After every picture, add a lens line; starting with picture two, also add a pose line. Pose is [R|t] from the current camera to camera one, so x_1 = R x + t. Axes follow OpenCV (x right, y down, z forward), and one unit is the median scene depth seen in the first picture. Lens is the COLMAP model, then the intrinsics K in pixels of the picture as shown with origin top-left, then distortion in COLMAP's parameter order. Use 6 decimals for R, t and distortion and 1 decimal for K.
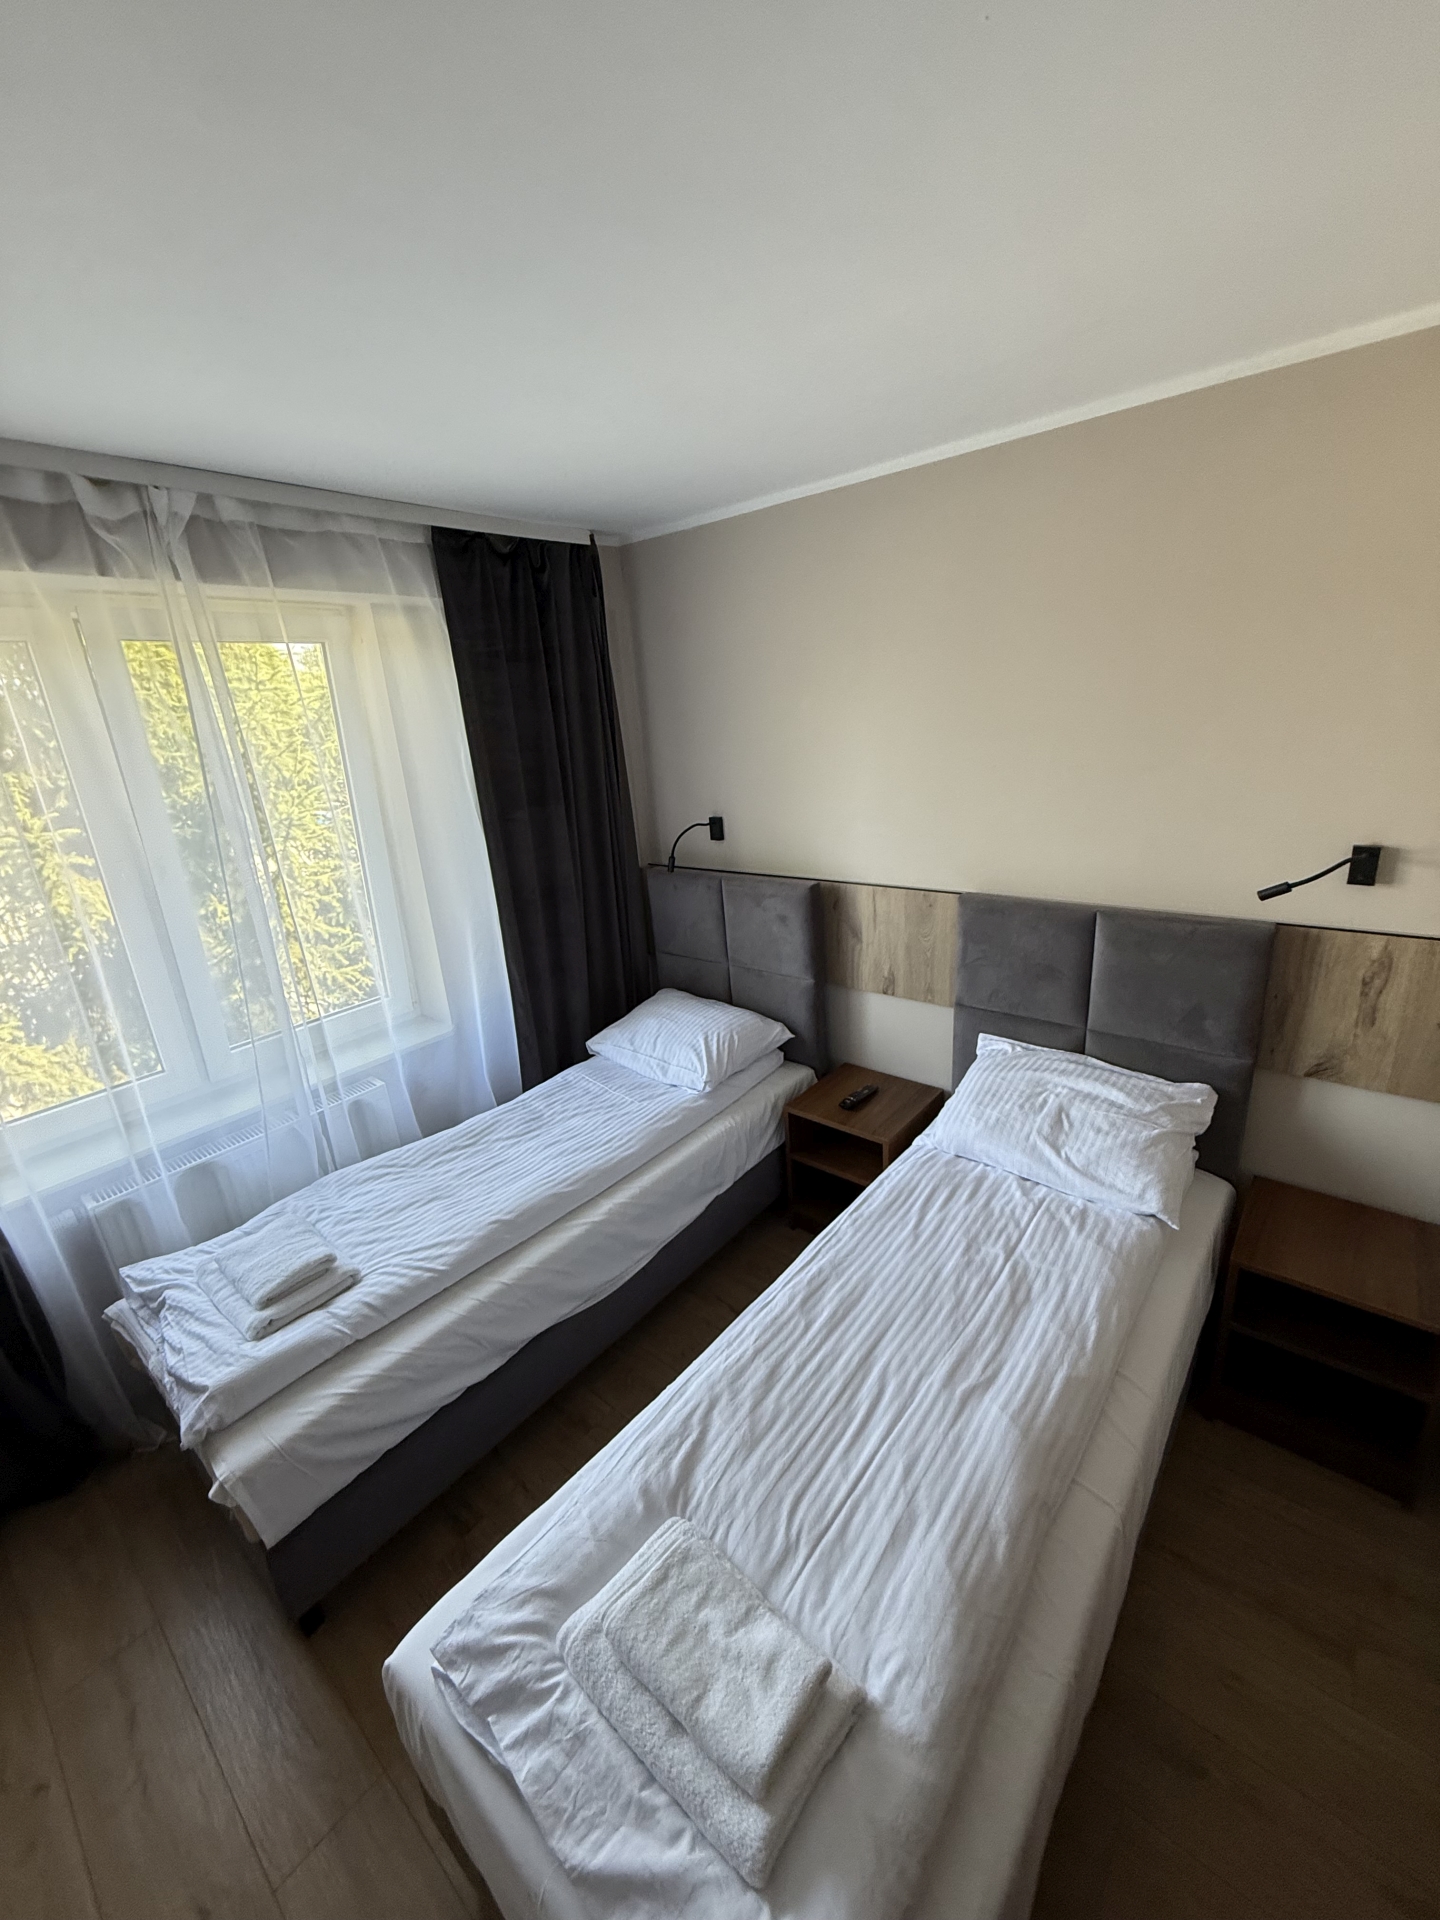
lens RADIAL K [[760.2, 0, 715.7], [0, 760.2, 949.3], [0, 0, 1]] dist [-0.006557, 0.001741]
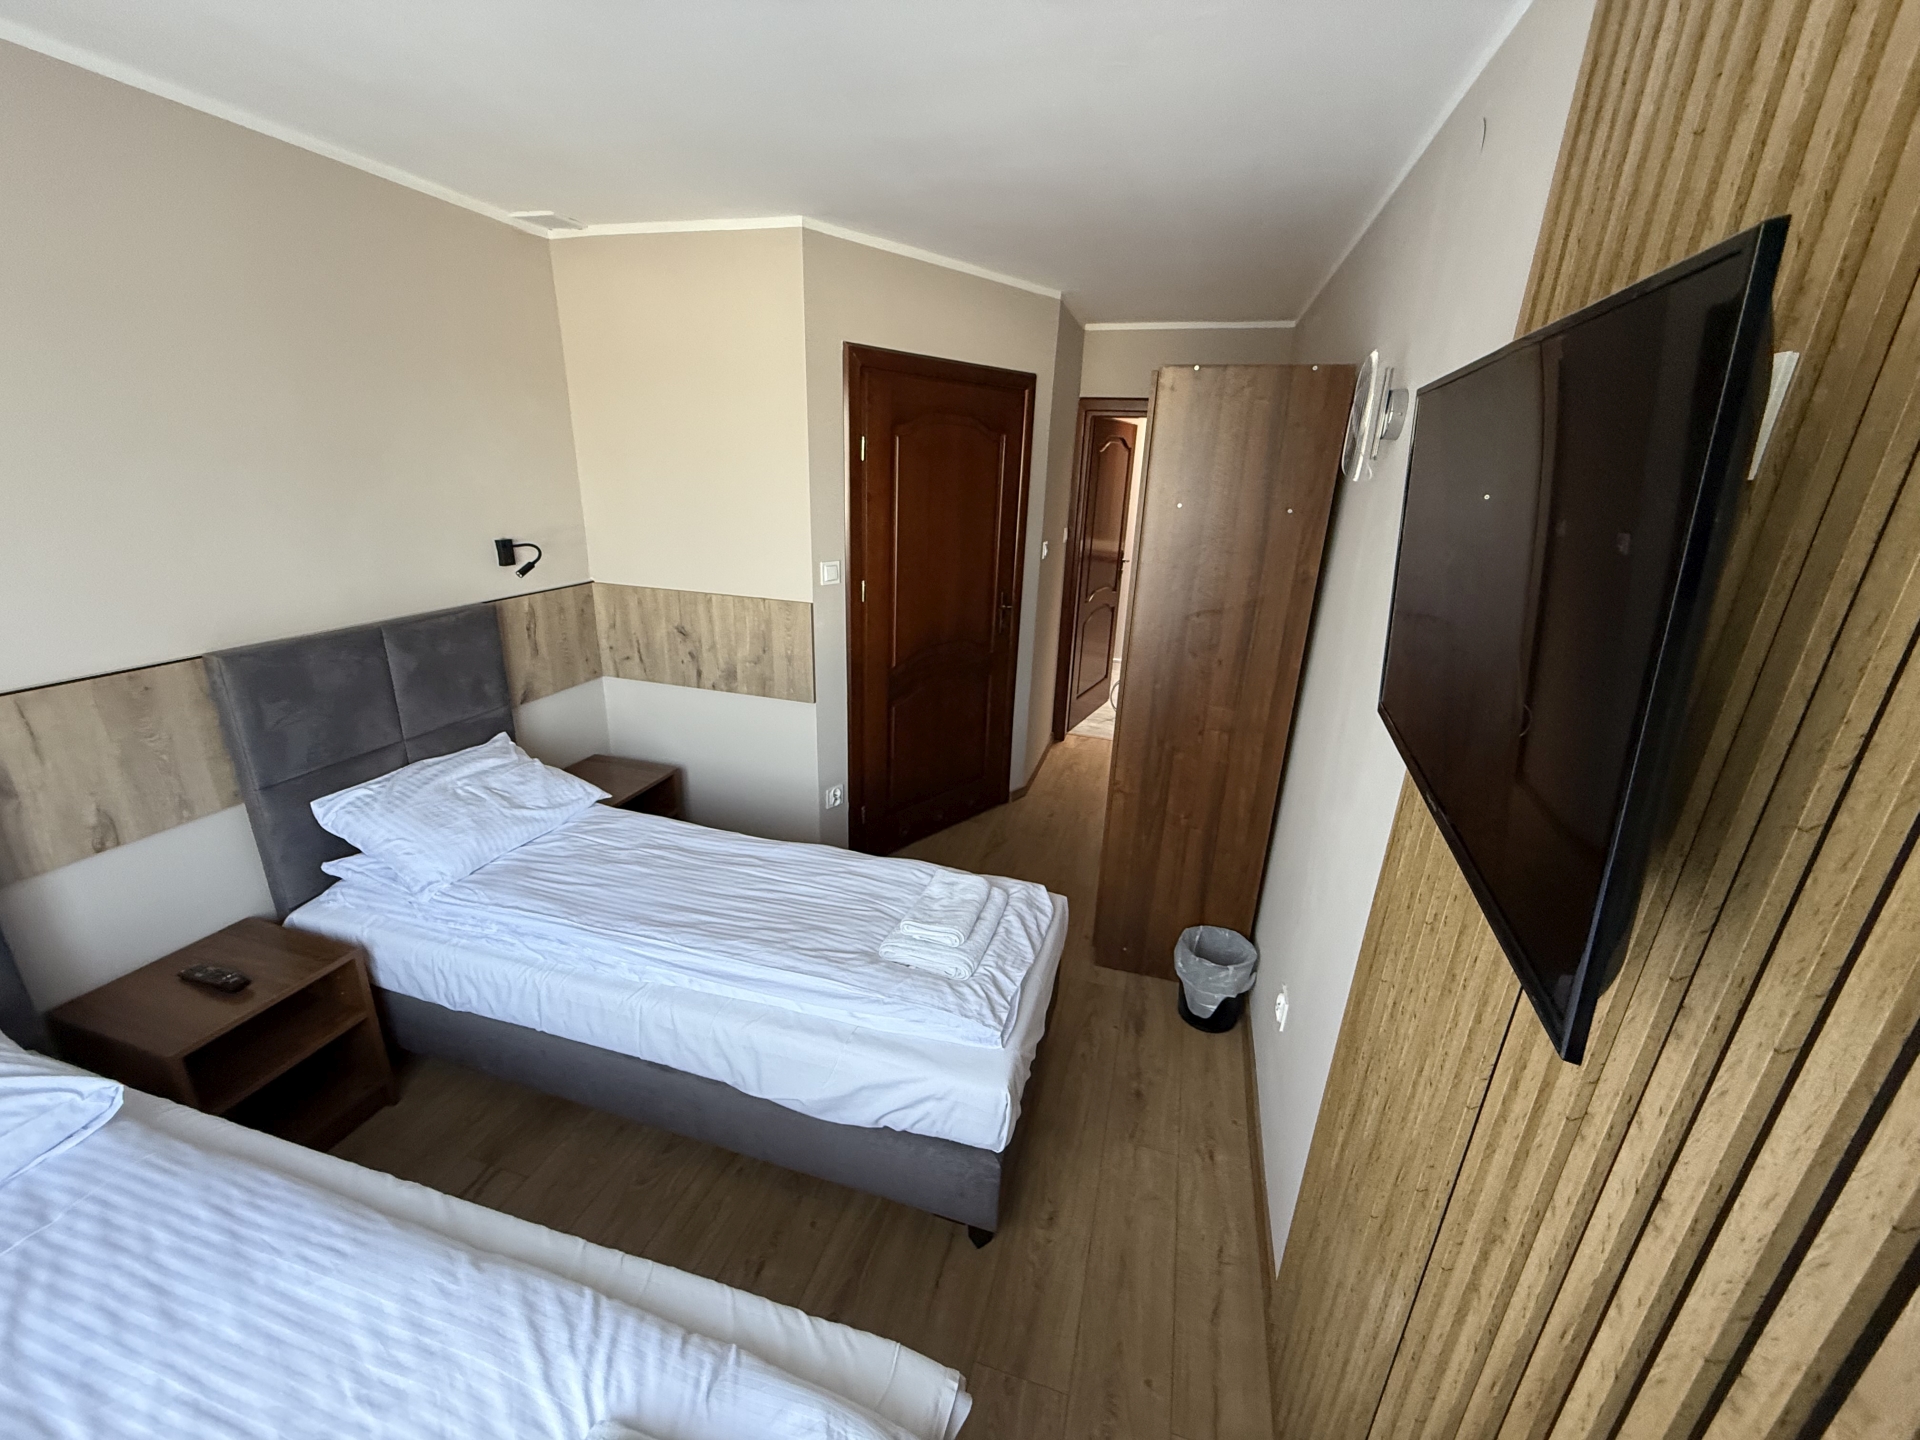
lens RADIAL K [[760.2, 0, 956.6], [0, 760.2, 725.0], [0, 0, 1]] dist [-0.006557, 0.001741]
pose [[-0.416917, -0.242499, 0.875999, -0.887359], [0.259432, 0.891917, 0.370377, -0.123528], [-0.871135, 0.381679, -0.308943, 0.767244]]
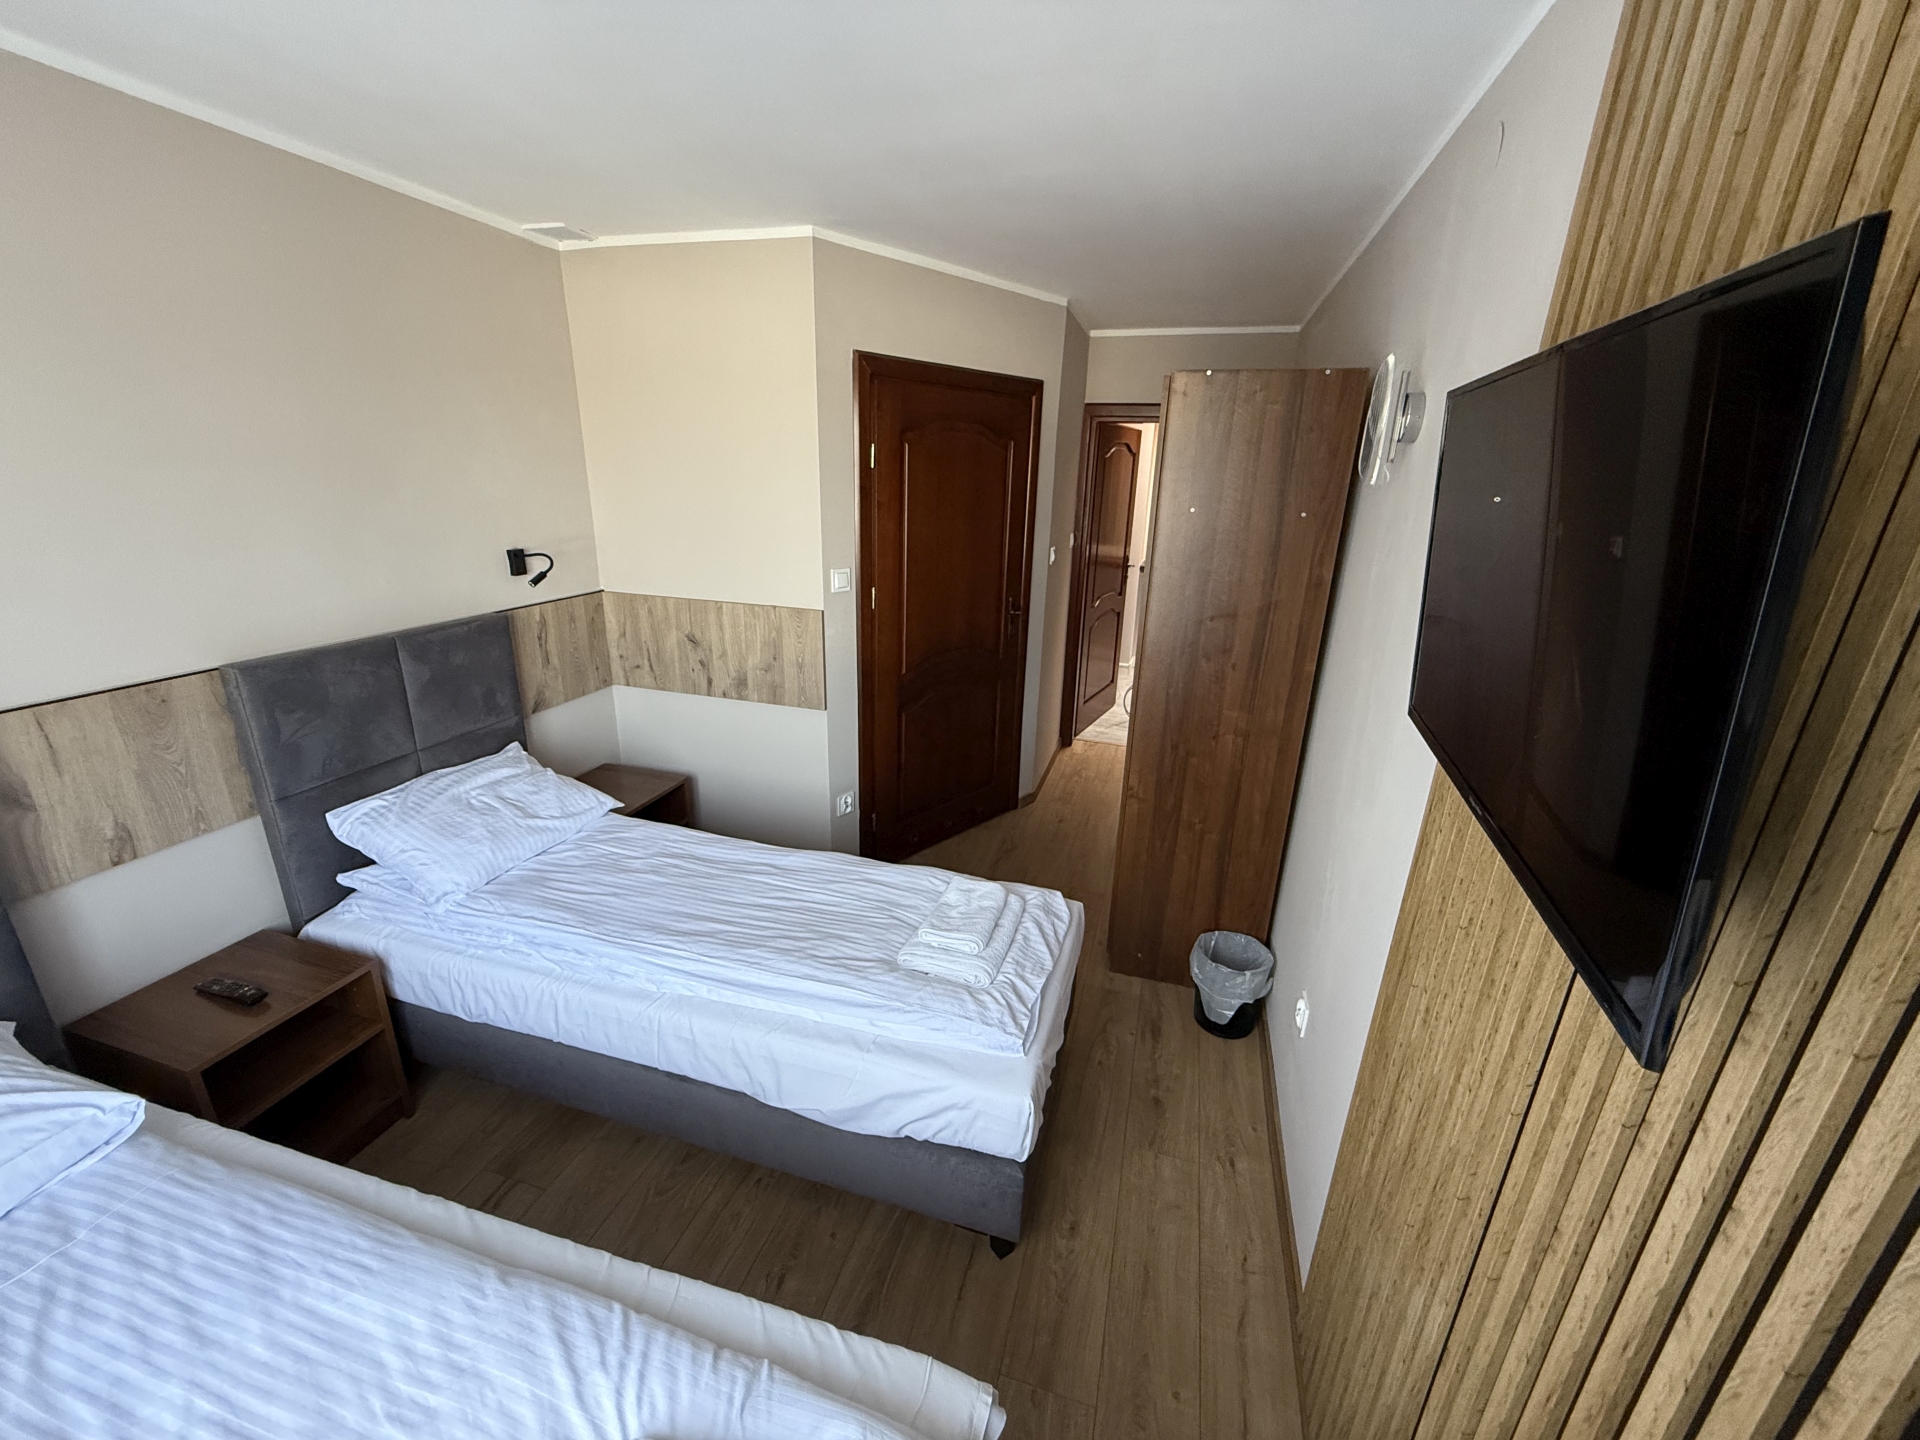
lens RADIAL K [[760.2, 0, 957.2], [0, 760.2, 724.5], [0, 0, 1]] dist [-0.006557, 0.001741]
pose [[-0.416869, -0.232052, 0.878847, -0.877170], [0.266921, 0.892986, 0.362395, -0.128278], [-0.868892, 0.385654, -0.310318, 0.782930]]
